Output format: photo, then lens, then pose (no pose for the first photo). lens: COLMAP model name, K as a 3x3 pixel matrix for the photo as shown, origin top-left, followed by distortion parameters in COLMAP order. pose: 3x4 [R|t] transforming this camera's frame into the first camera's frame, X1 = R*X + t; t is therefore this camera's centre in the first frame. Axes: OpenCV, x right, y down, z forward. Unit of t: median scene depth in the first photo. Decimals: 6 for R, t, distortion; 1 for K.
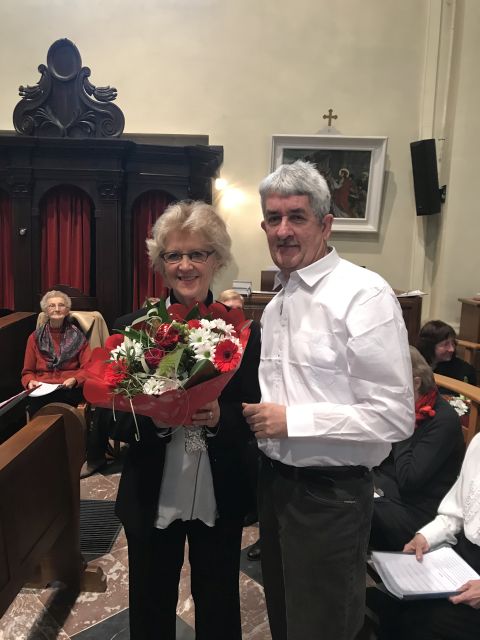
lens RADIAL K [[520.8, 0, 239.2], [0, 520.8, 316.8], [0, 0, 1]] dist [0.032488, -0.033199]
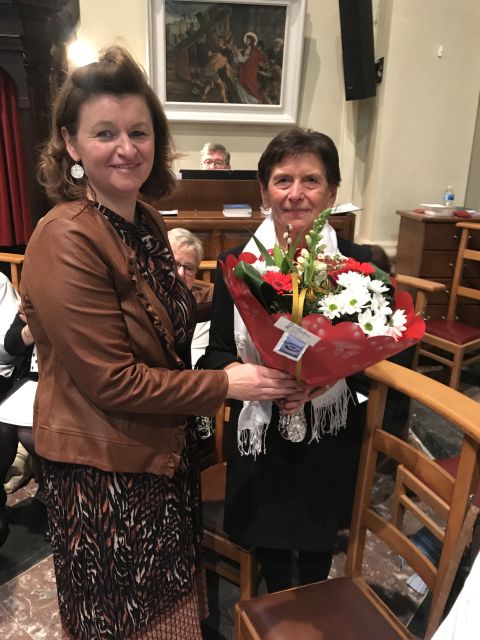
lens RADIAL K [[520.8, 0, 236.1], [0, 520.8, 302.6], [0, 0, 1]] dist [0.032488, -0.033199]
pose [[0.990685, -0.045670, 0.128287, 0.070122], [0.026337, 0.988556, 0.148541, -0.020351], [-0.133603, -0.143778, 0.980550, 0.231904]]
